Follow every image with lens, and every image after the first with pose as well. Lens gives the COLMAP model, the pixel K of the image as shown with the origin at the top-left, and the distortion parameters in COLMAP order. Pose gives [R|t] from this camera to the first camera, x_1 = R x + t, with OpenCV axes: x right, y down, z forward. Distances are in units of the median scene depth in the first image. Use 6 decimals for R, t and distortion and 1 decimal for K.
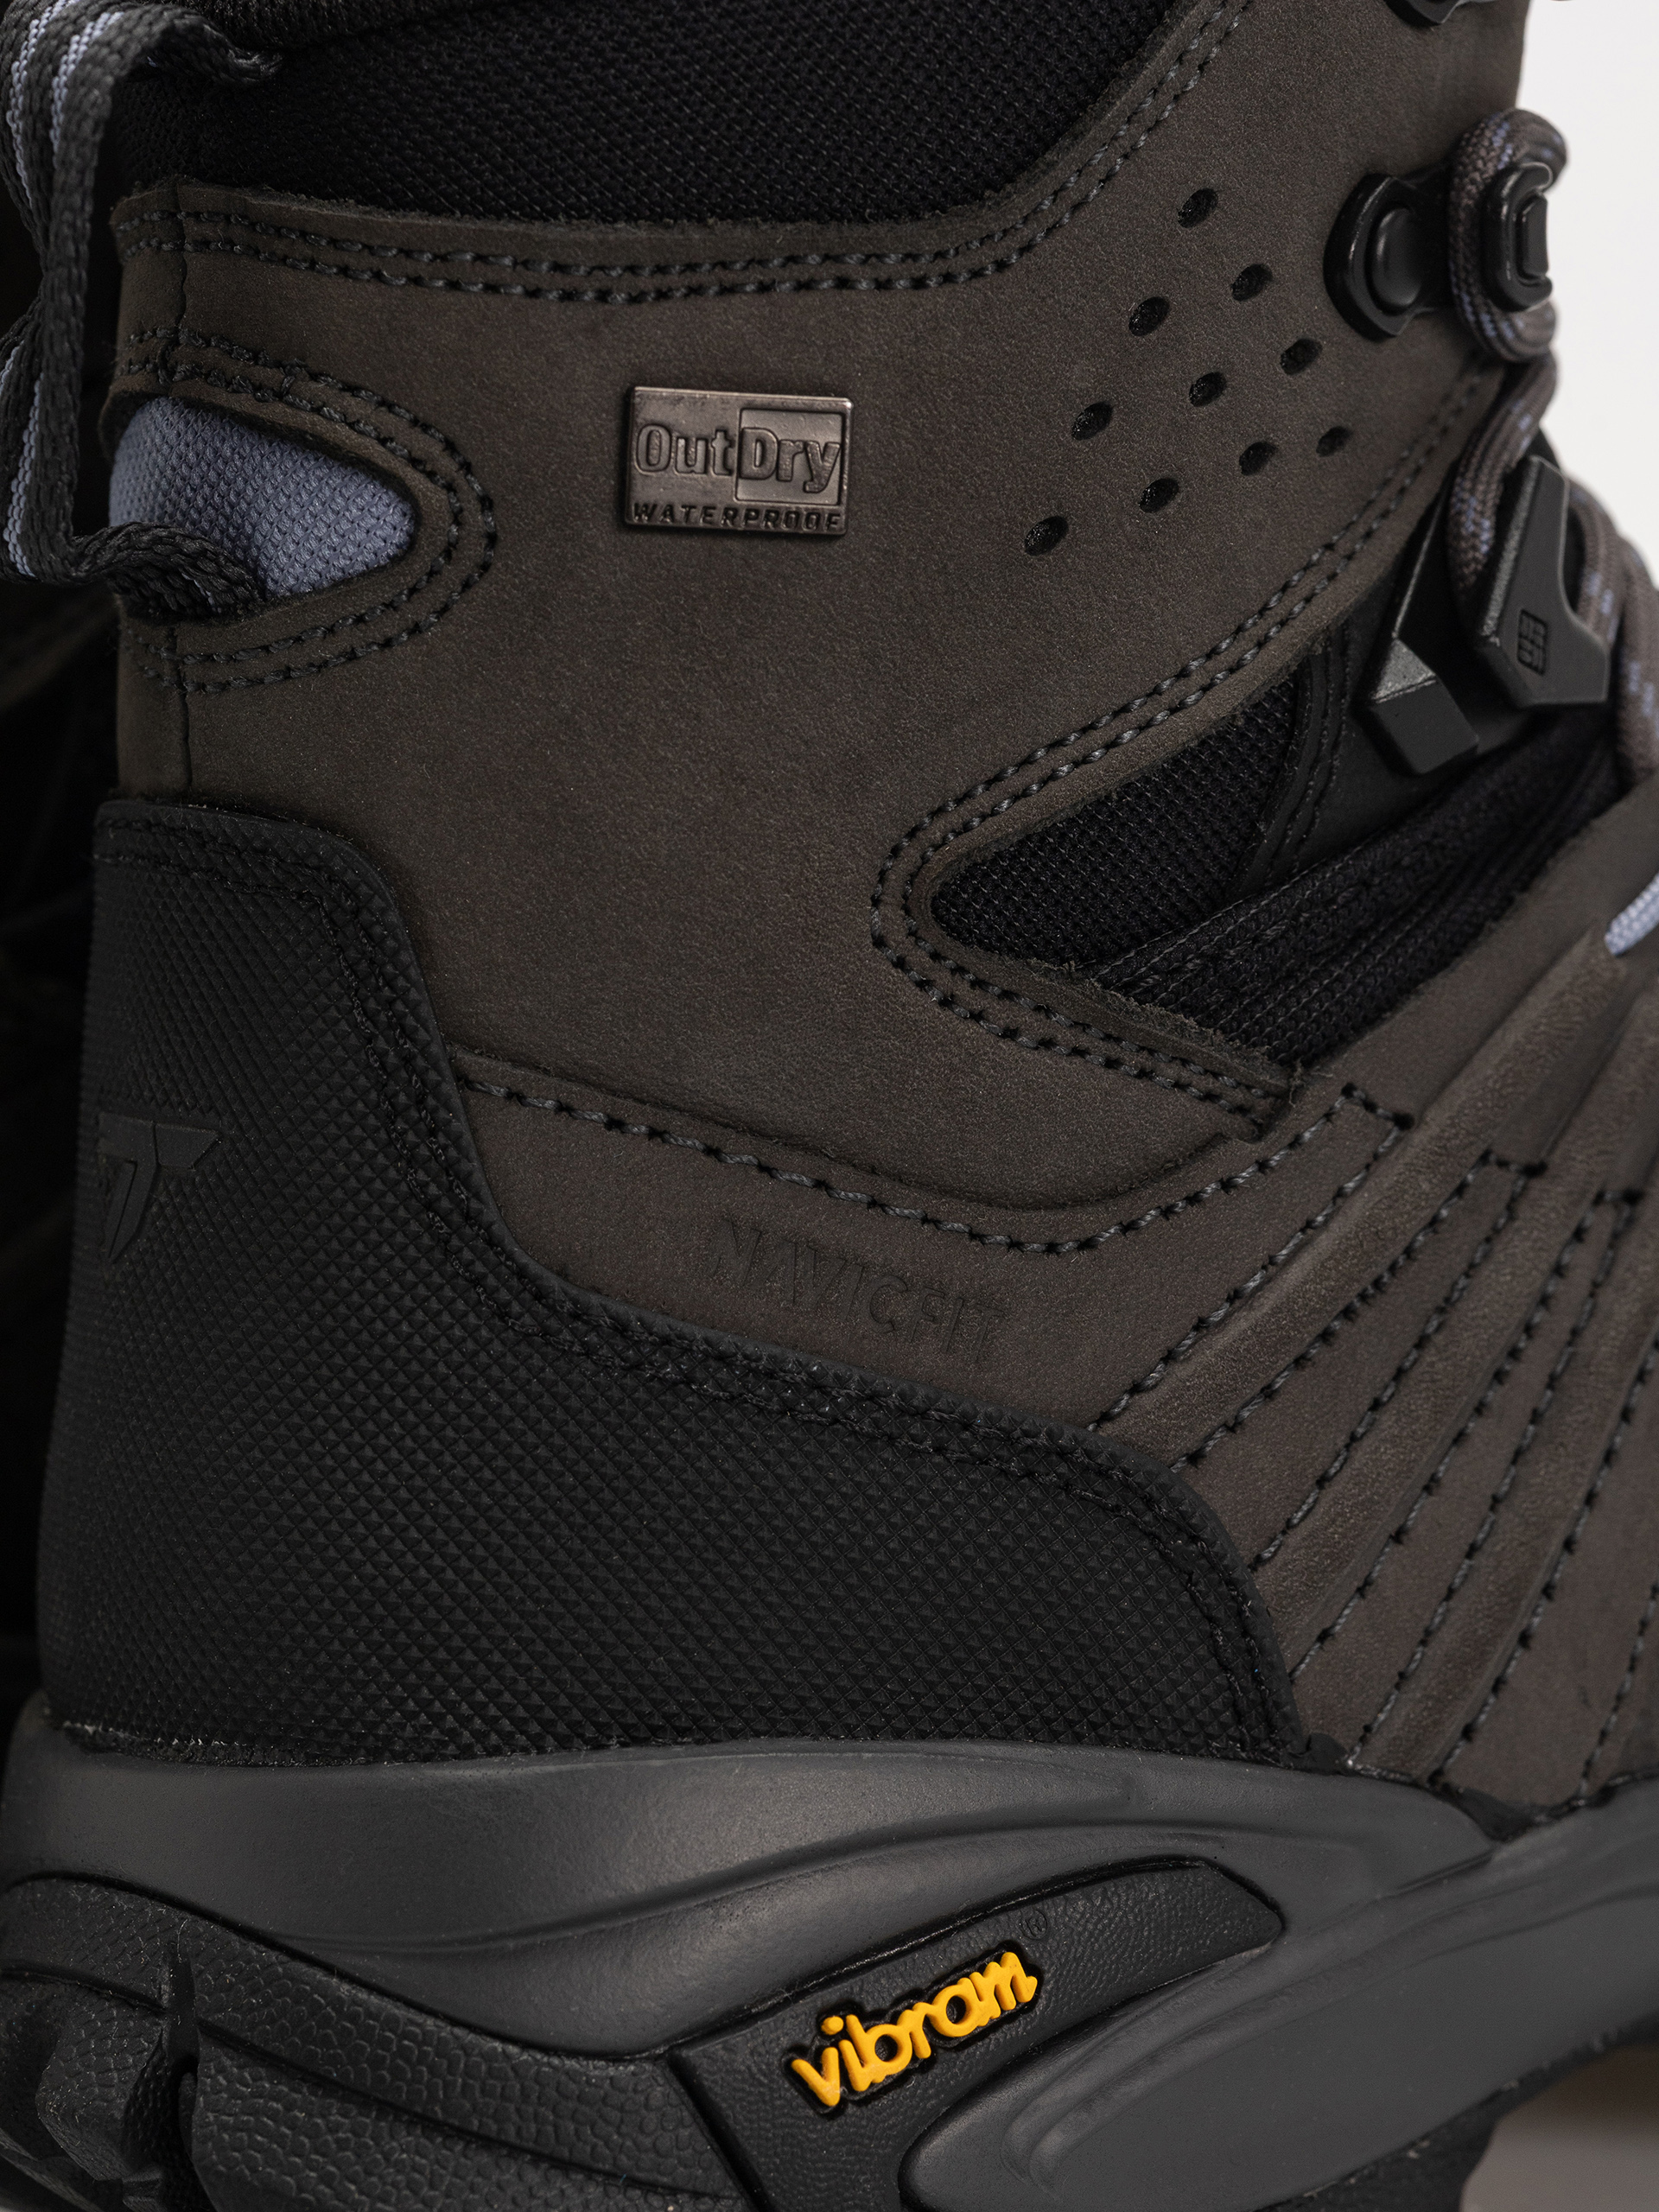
lens RADIAL K [[6701.2, 0, 840.3], [0, 6701.2, 1108.3], [0, 0, 1]] dist [0.182775, 0.000000]
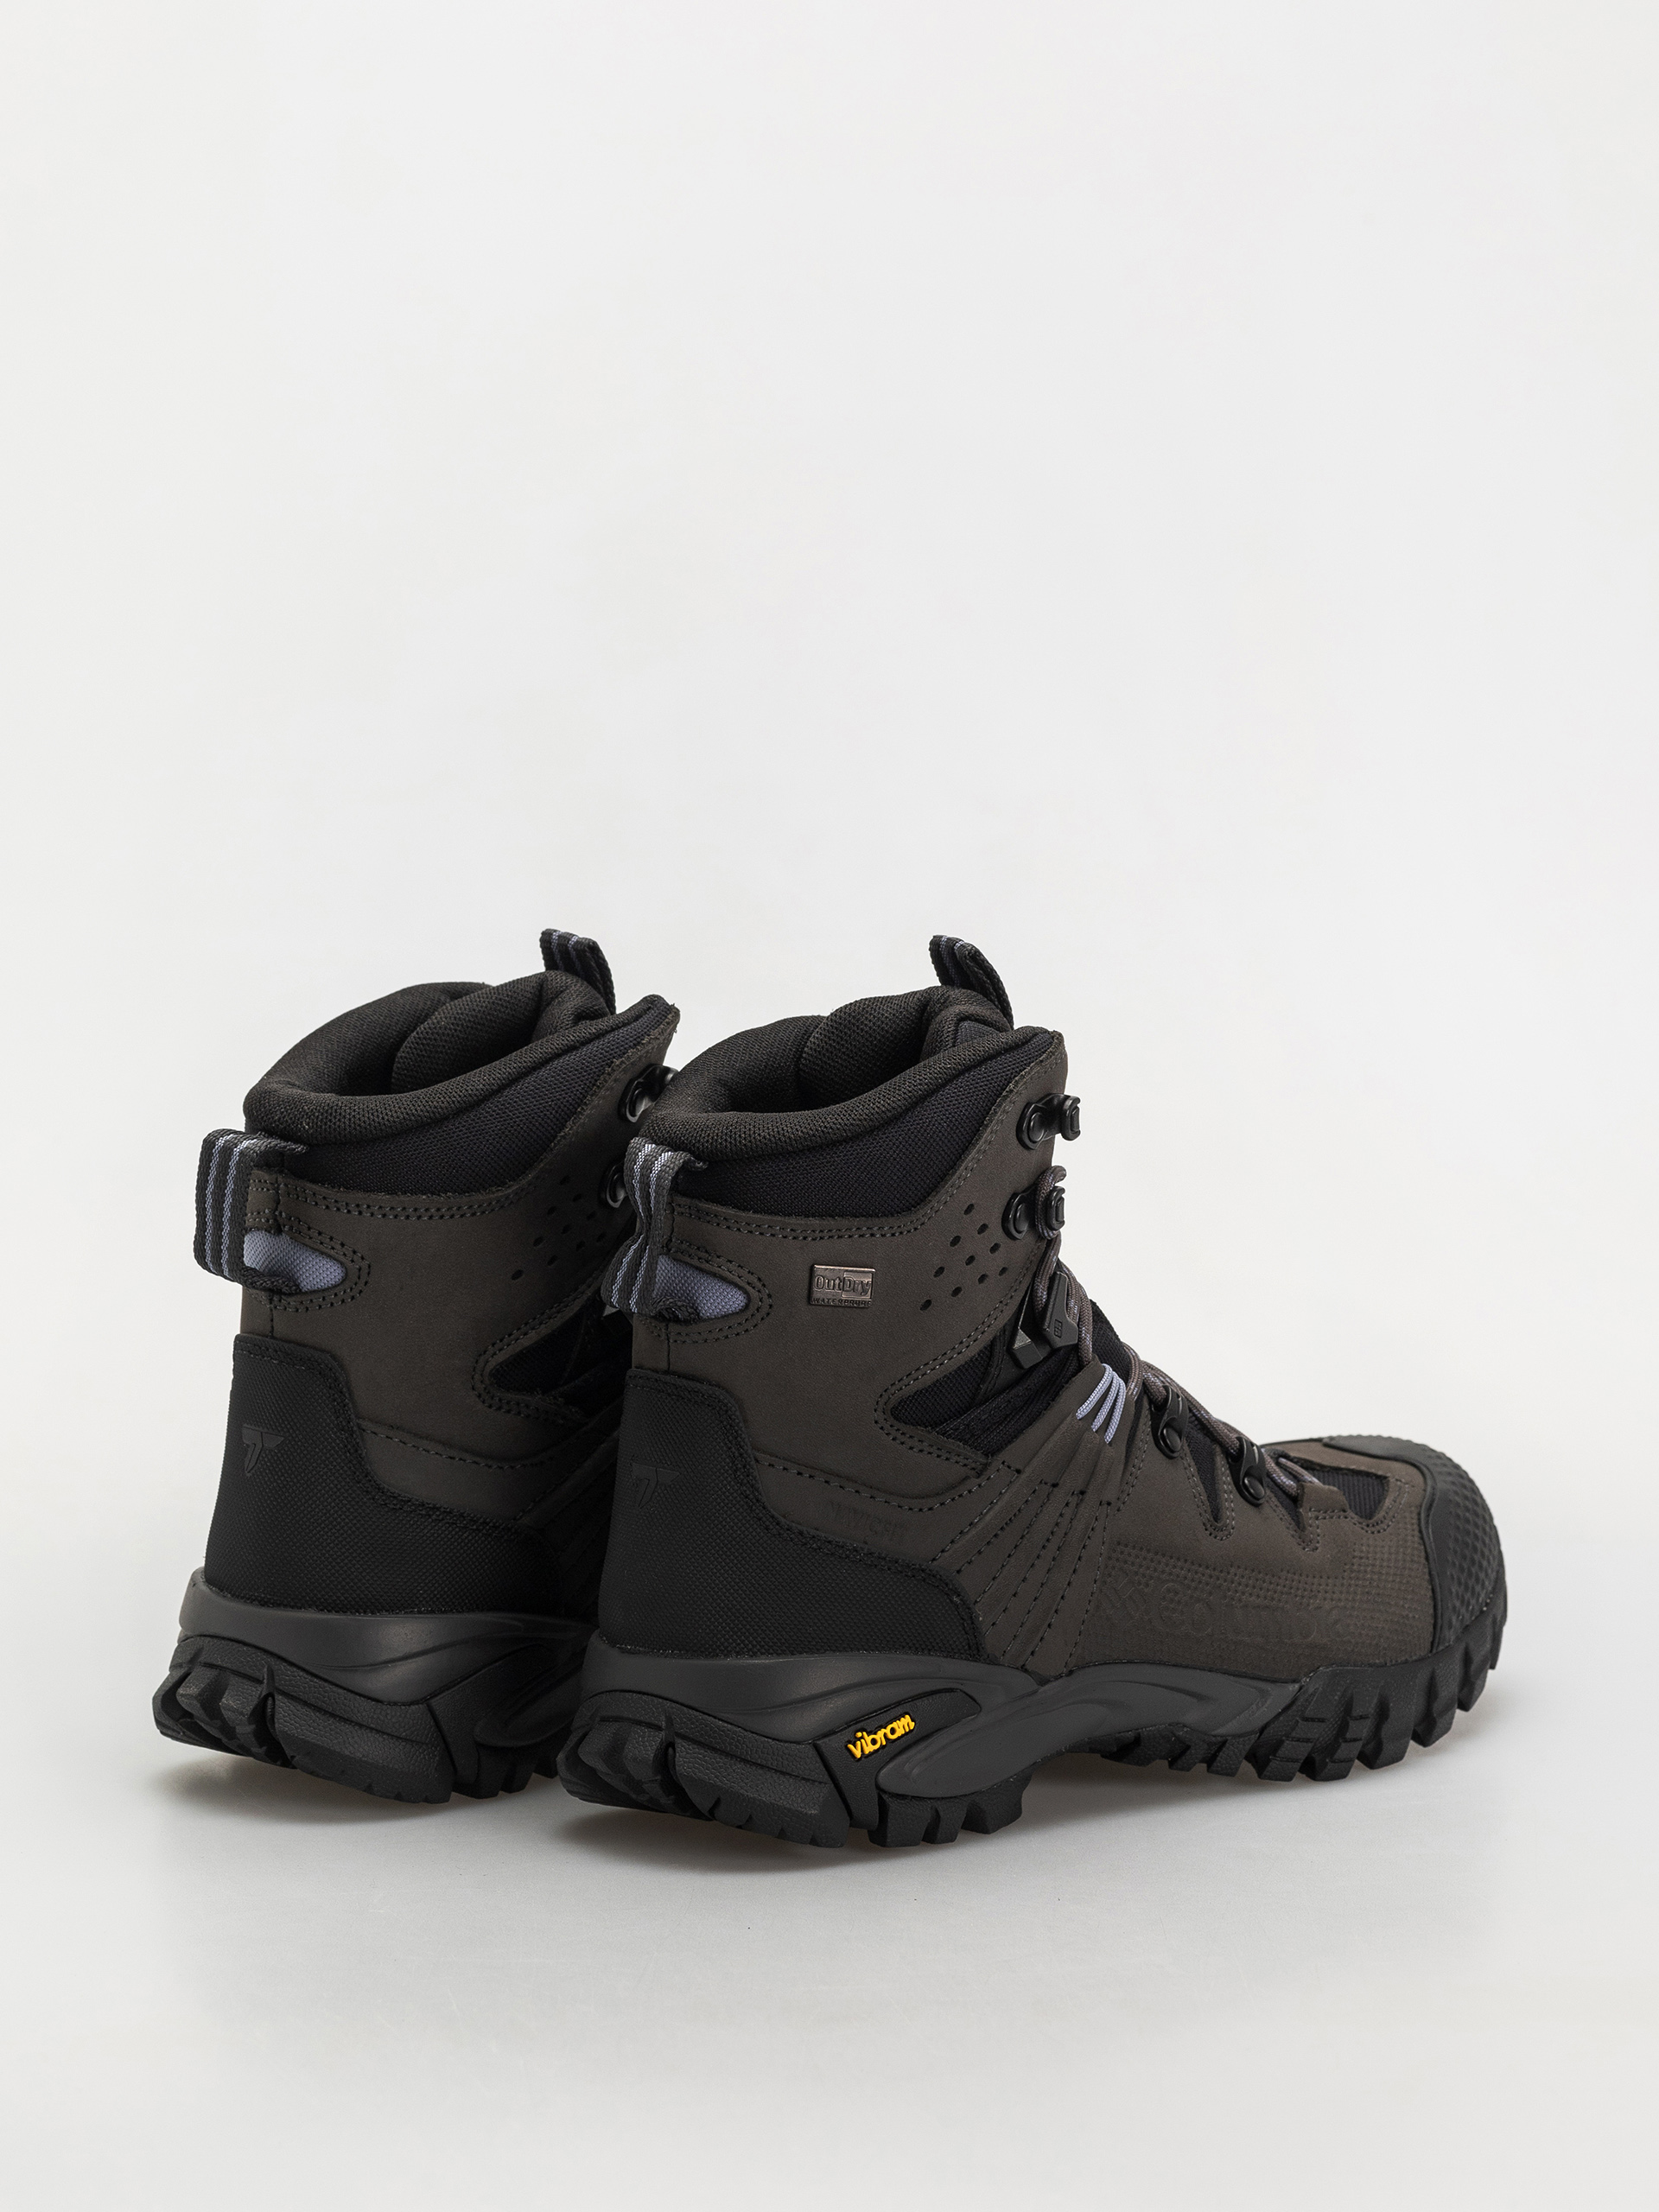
lens RADIAL K [[6375.2, 0, 819.7], [0, 6375.2, 1112.7], [0, 0, 1]] dist [0.481240, 0.000000]
pose [[0.992106, 0.021011, 0.123630, -0.431032], [-0.021420, 0.999769, 0.001979, -0.189051], [-0.123559, -0.004611, 0.992326, -2.252714]]
